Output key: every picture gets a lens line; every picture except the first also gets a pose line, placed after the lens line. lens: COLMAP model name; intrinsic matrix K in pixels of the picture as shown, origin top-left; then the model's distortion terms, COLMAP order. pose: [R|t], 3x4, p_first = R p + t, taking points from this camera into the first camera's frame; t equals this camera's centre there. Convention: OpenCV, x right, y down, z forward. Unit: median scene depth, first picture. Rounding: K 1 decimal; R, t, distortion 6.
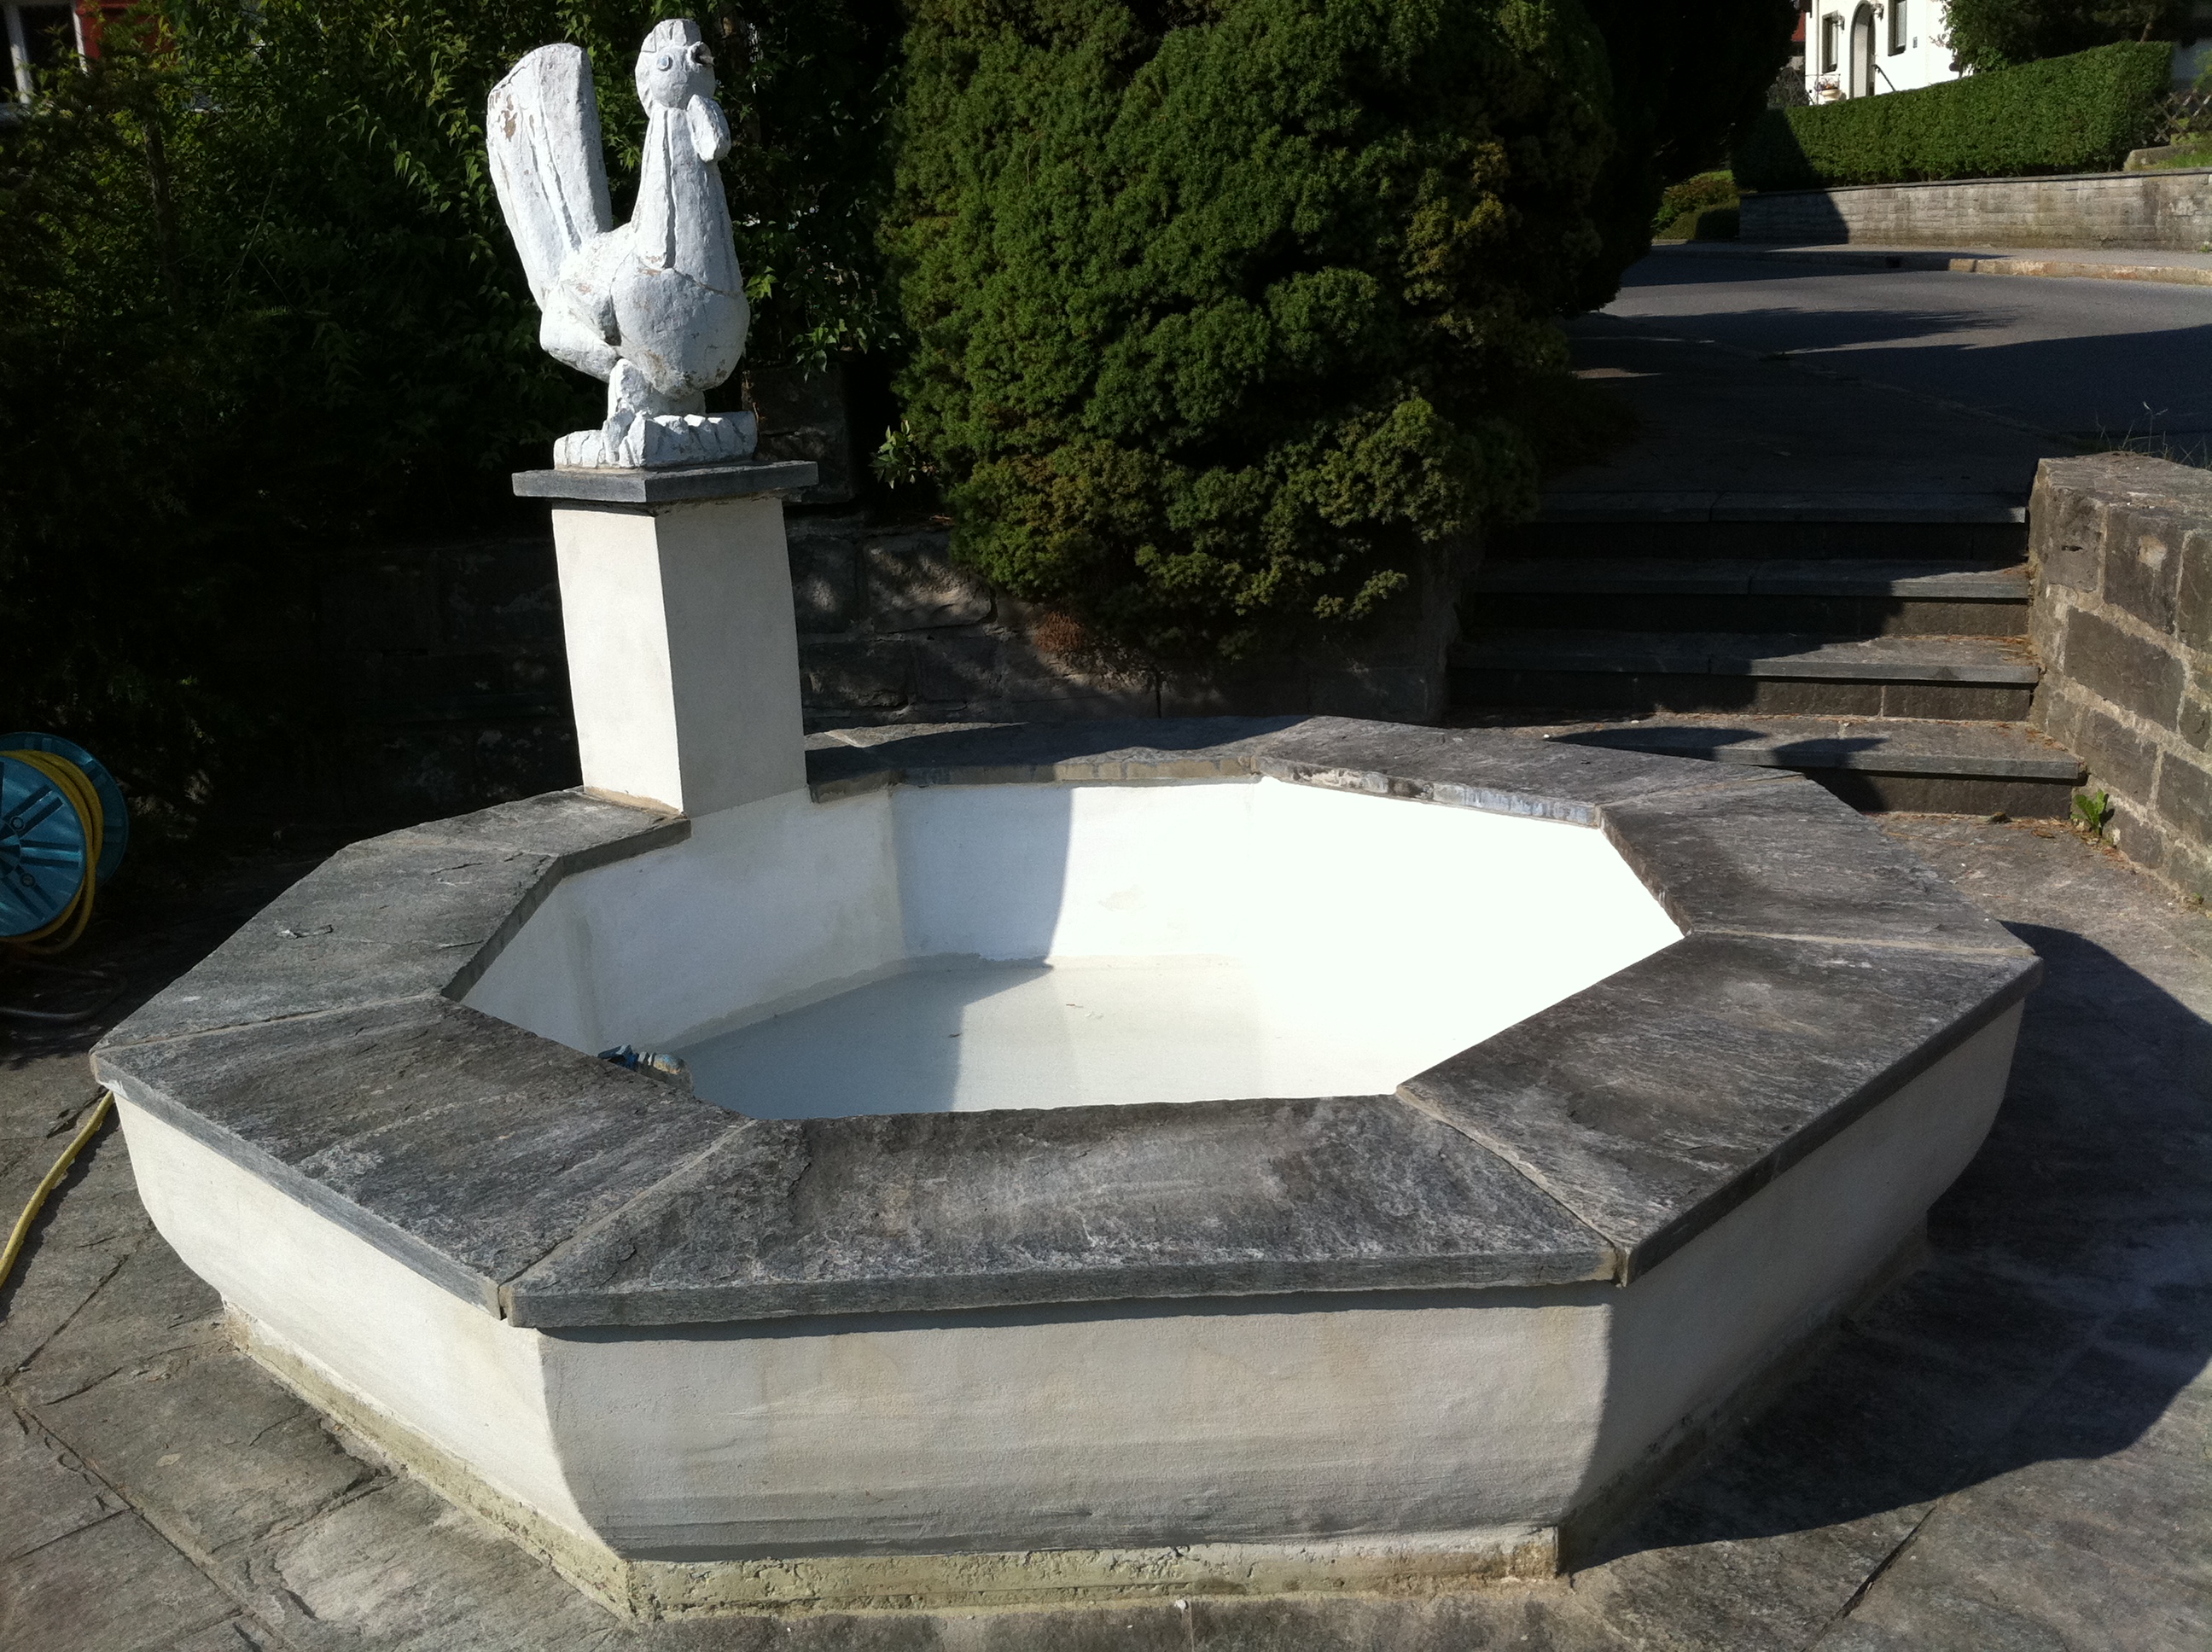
lens RADIAL K [[2150.2, 0, 1300.8], [0, 2150.2, 920.2], [0, 0, 1]] dist [0.110325, -0.146887]
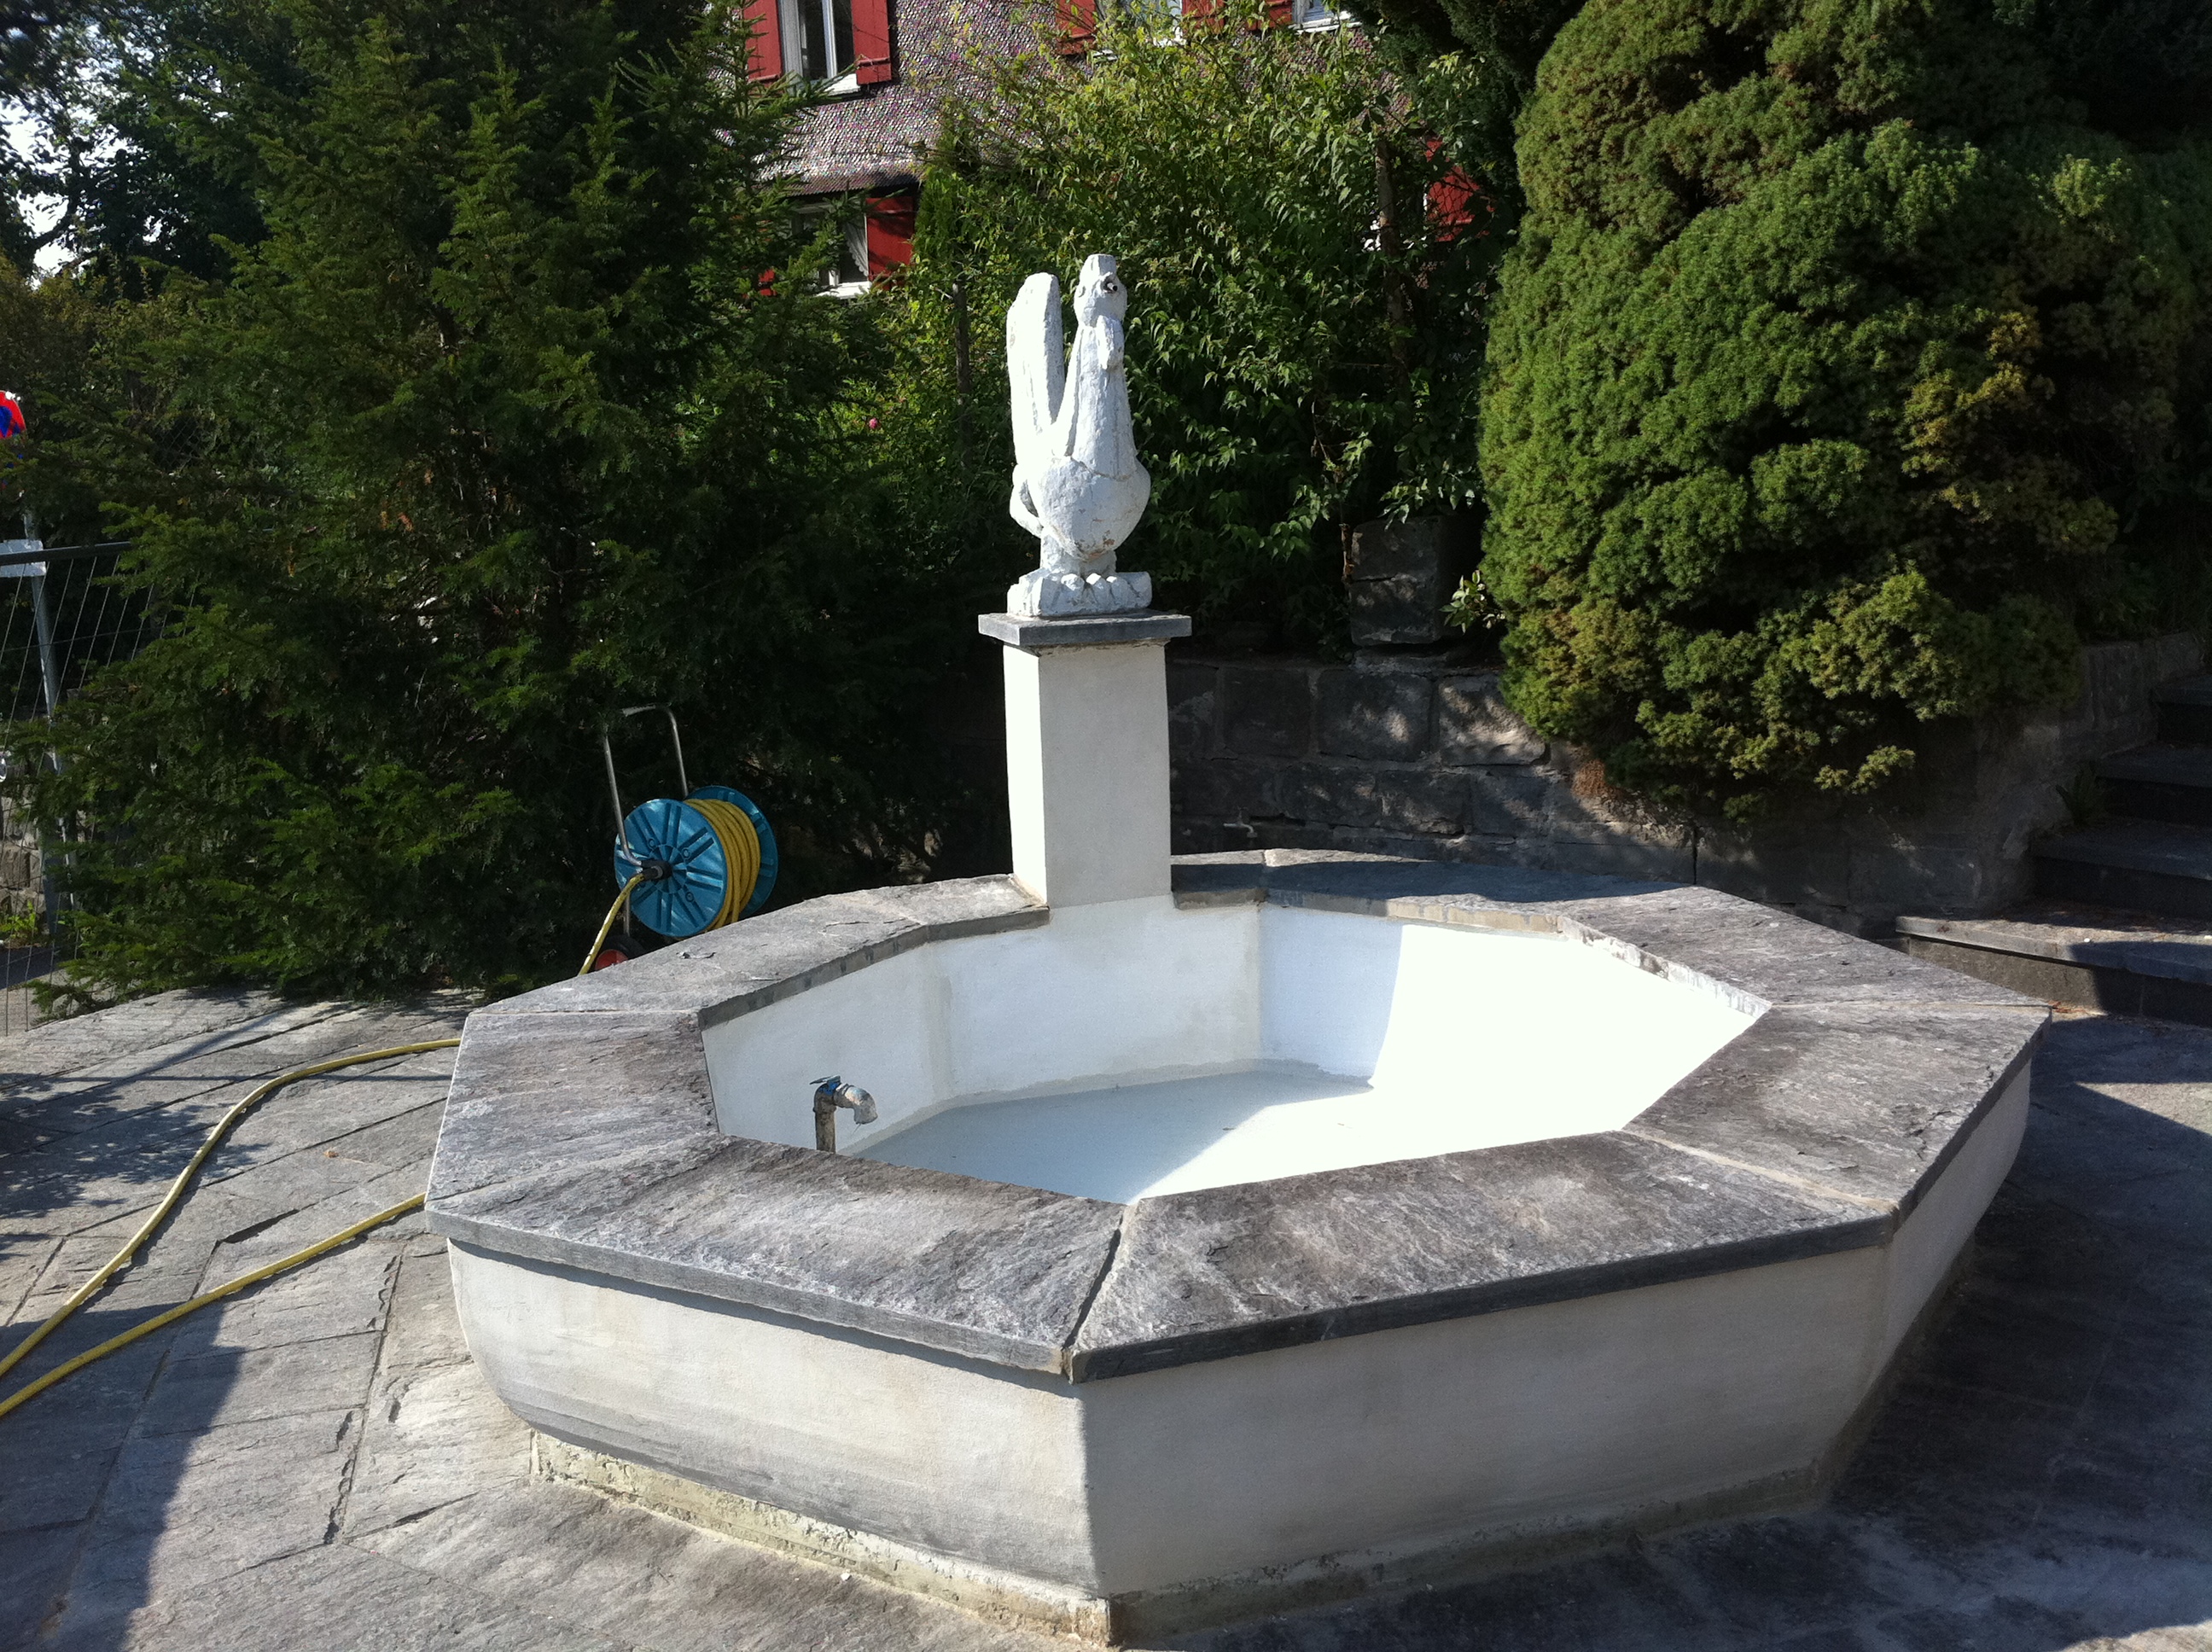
lens RADIAL K [[2279.6, 0, 1230.0], [0, 2279.6, 939.8], [0, 0, 1]] dist [0.113453, -0.280125]
pose [[0.843614, 0.127850, -0.521507, 0.361462], [-0.151570, 0.988442, -0.002864, -0.032792], [0.515114, 0.081461, 0.853242, -0.011032]]
